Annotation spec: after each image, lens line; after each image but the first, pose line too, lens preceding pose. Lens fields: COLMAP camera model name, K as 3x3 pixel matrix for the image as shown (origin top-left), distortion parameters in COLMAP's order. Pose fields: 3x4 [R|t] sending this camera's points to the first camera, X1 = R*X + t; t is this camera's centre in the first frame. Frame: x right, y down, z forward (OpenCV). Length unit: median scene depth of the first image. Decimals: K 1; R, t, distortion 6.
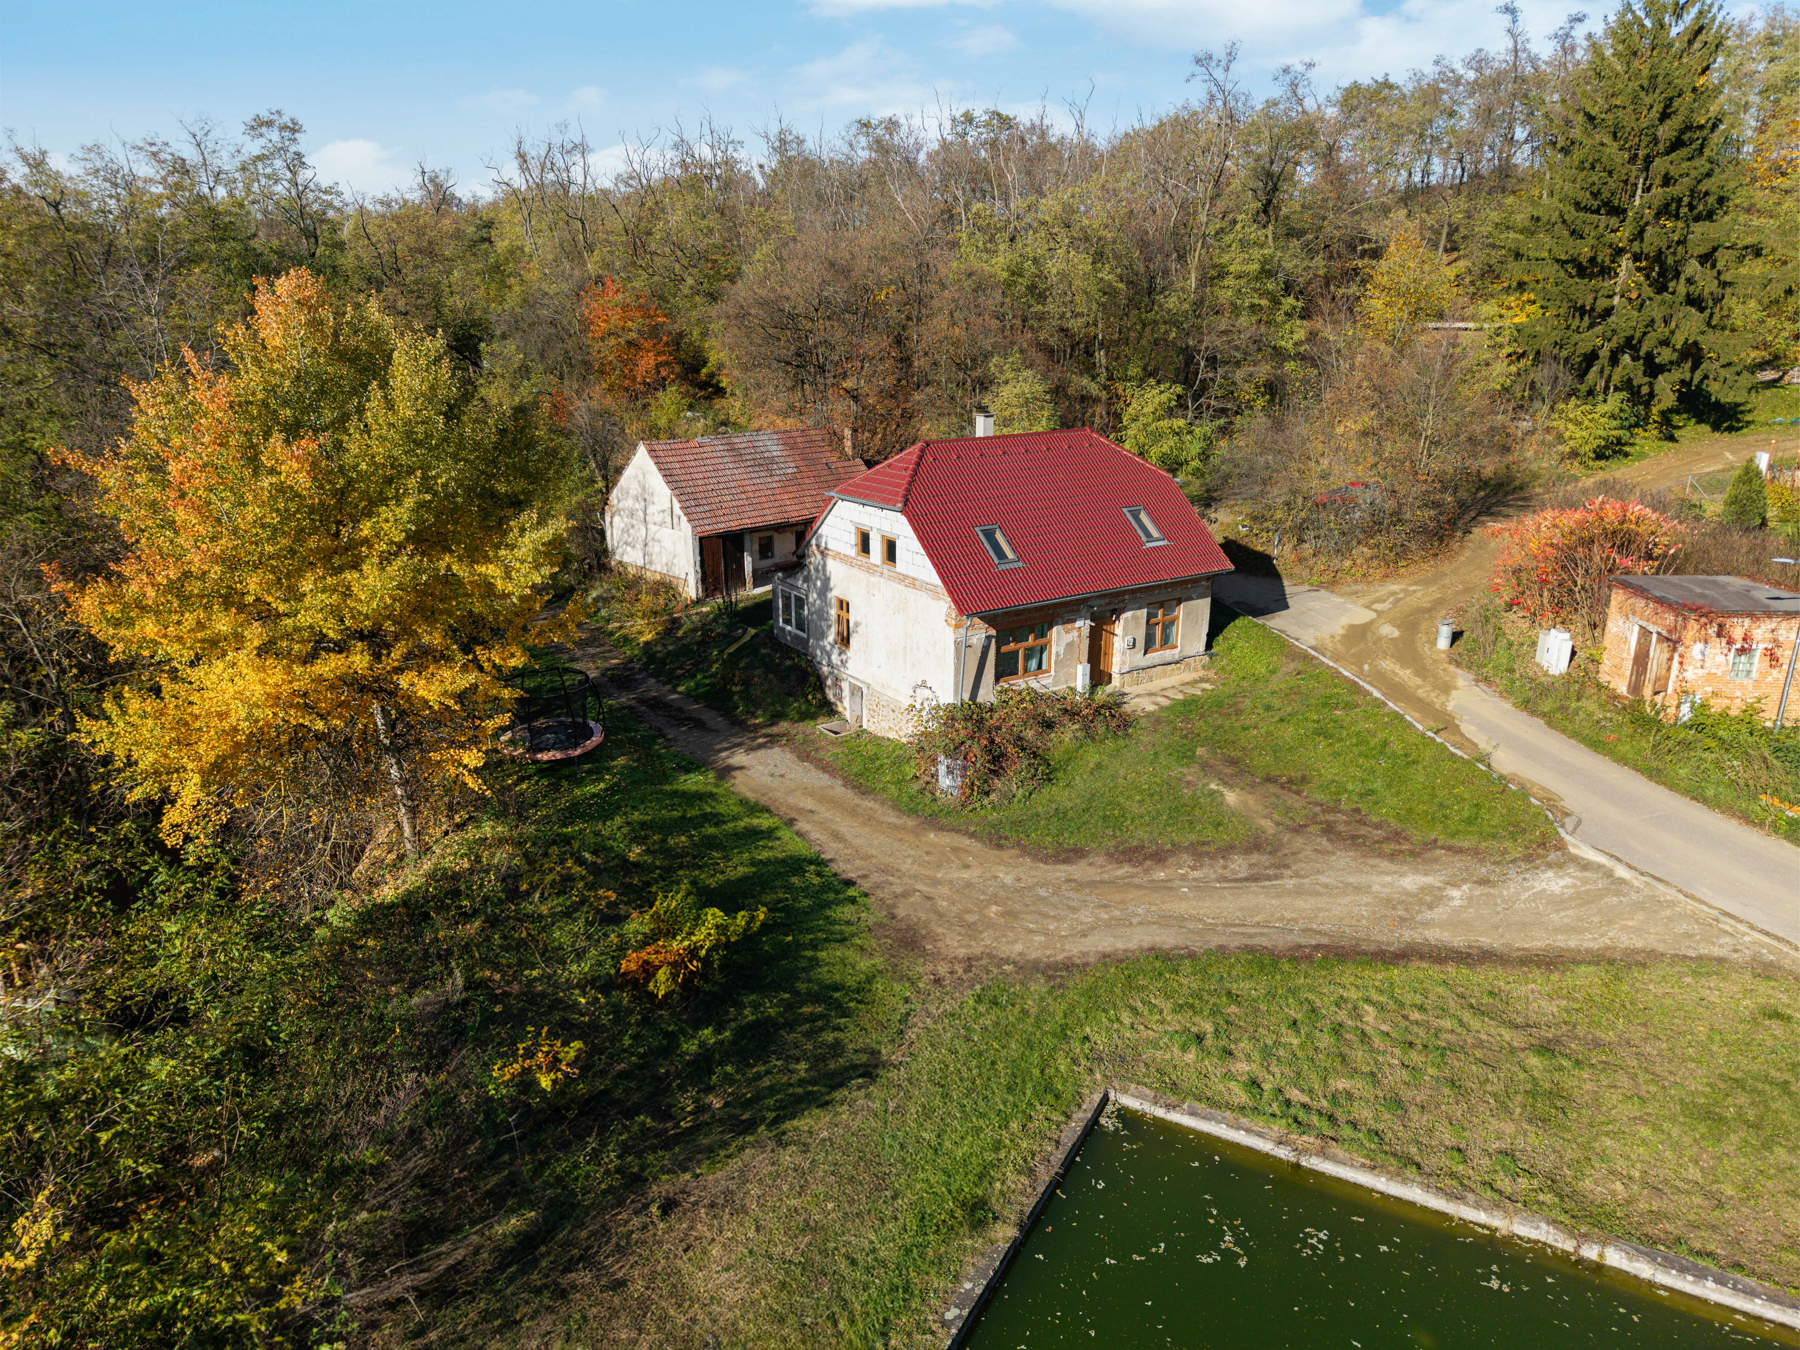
lens RADIAL K [[1185.0, 0, 887.0], [0, 1185.0, 675.2], [0, 0, 1]] dist [0.002751, -0.001122]
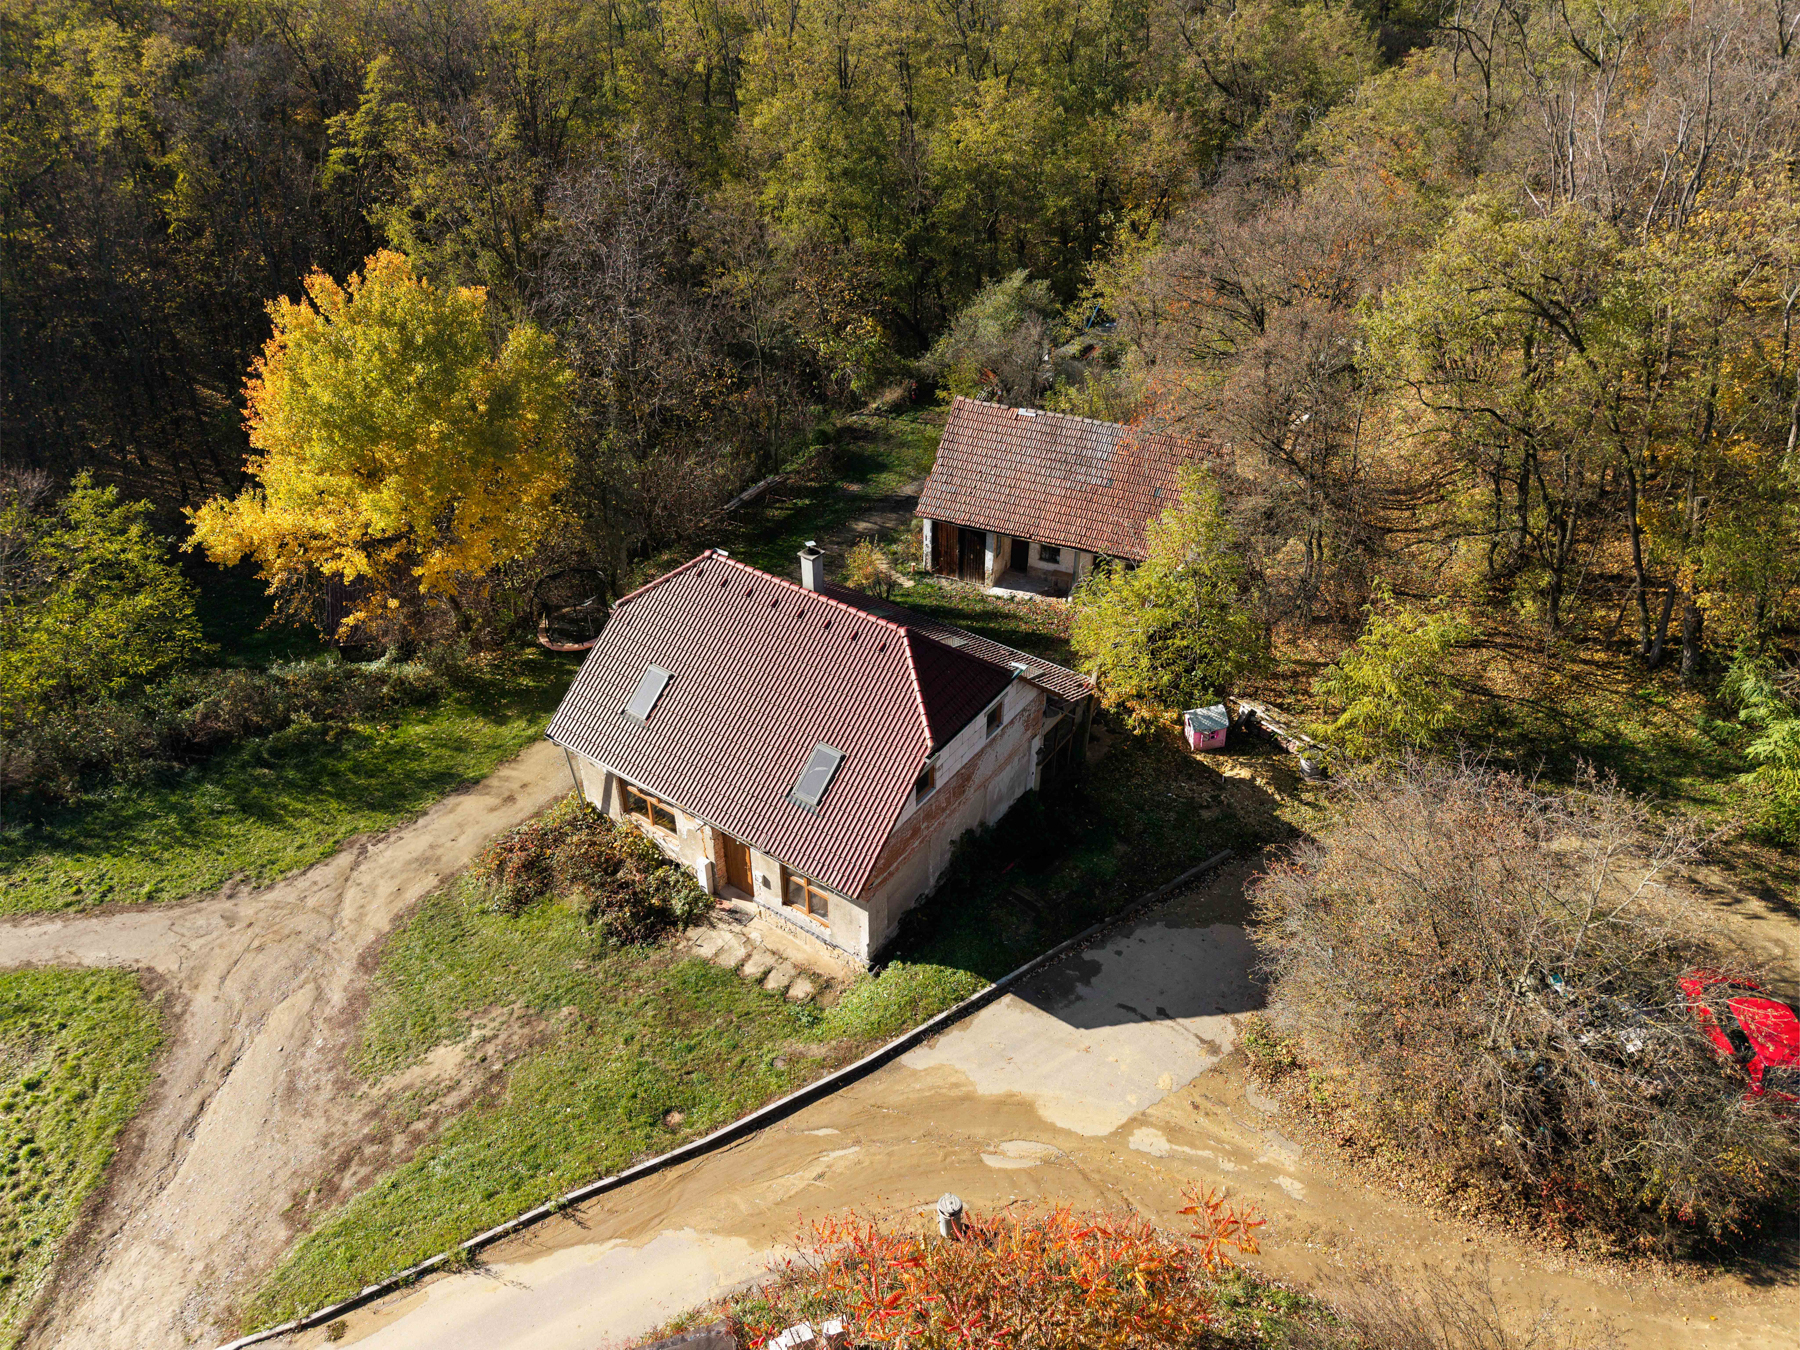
lens RADIAL K [[1185.0, 0, 887.0], [0, 1185.0, 675.2], [0, 0, 1]] dist [0.002751, -0.001122]
pose [[0.367171, 0.530620, -0.763955, 0.803212], [-0.281486, 0.846197, 0.452455, -0.553502], [0.886539, 0.048914, 0.460061, 0.699762]]
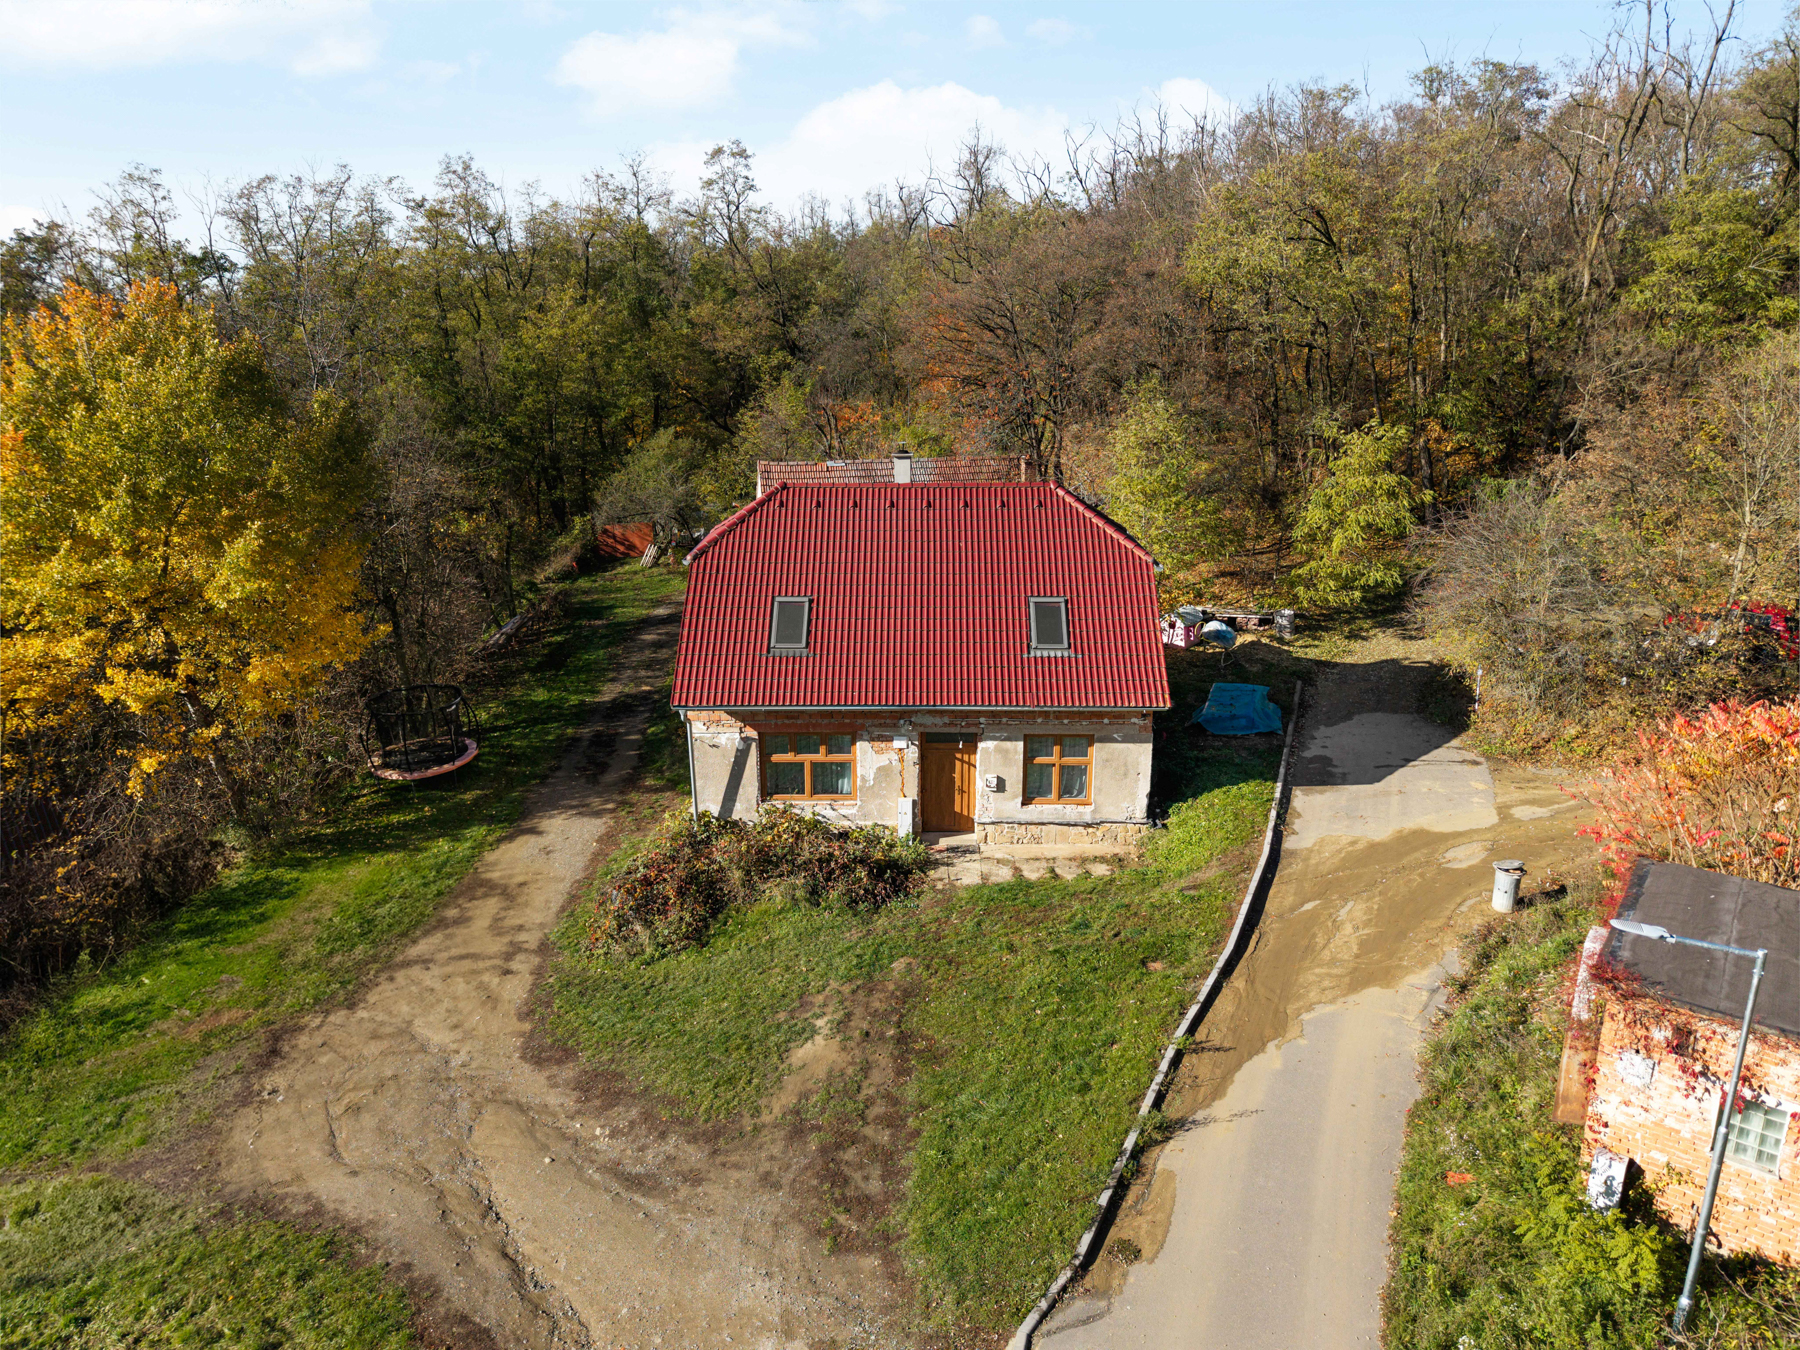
lens RADIAL K [[1185.0, 0, 887.0], [0, 1185.0, 675.2], [0, 0, 1]] dist [0.002751, -0.001122]
pose [[0.828648, 0.162006, -0.535814, 0.532047], [-0.166450, 0.985219, 0.040467, -0.112004], [0.534450, 0.055653, 0.843366, 0.361261]]
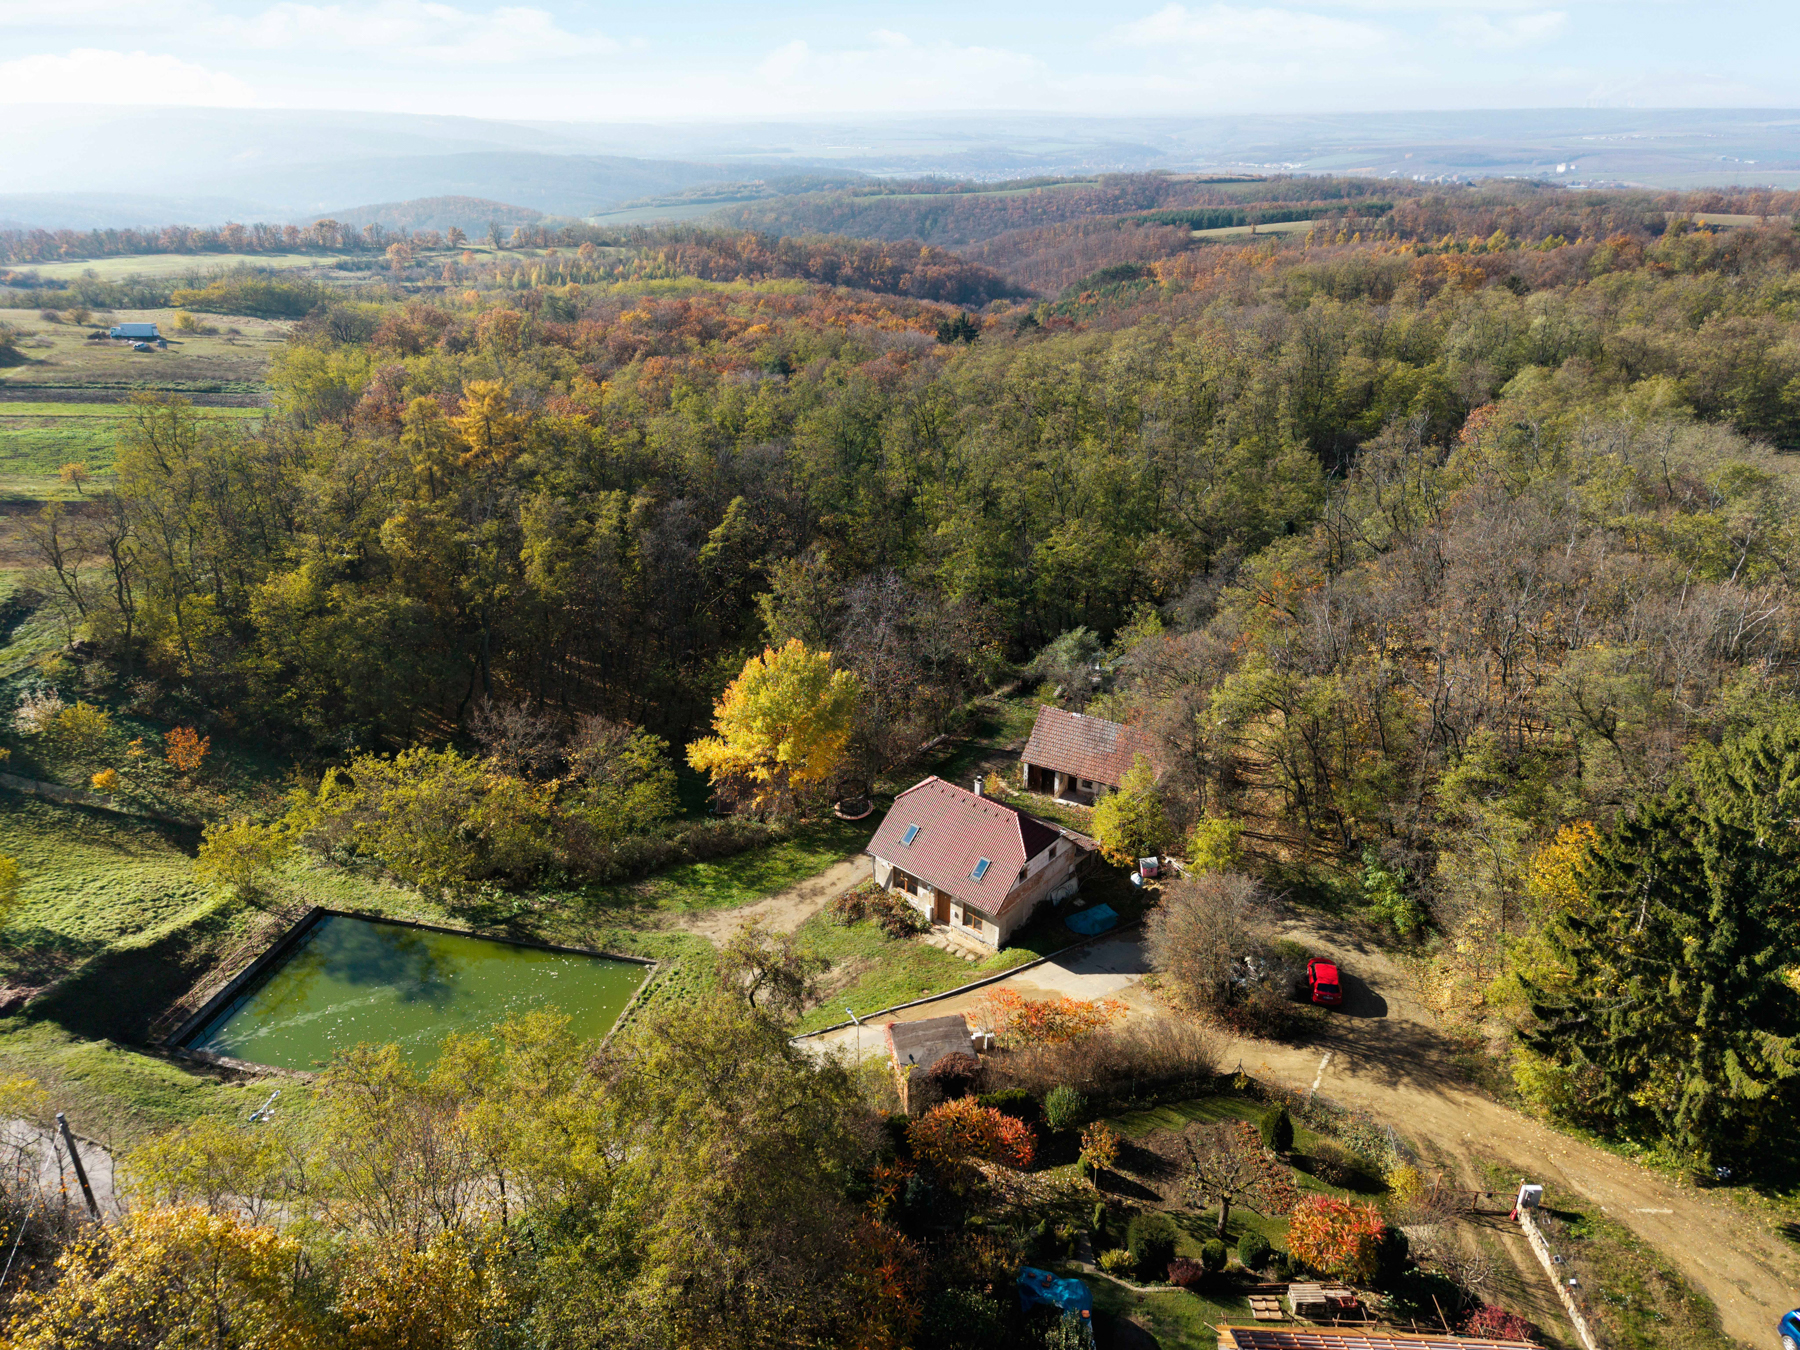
lens RADIAL K [[1185.0, 0, 887.0], [0, 1185.0, 675.2], [0, 0, 1]] dist [0.002751, -0.001122]
pose [[0.281141, 0.406985, -0.869093, 1.799750], [-0.294384, 0.898533, 0.325542, -1.037860], [0.913399, 0.164324, 0.372424, 0.068197]]
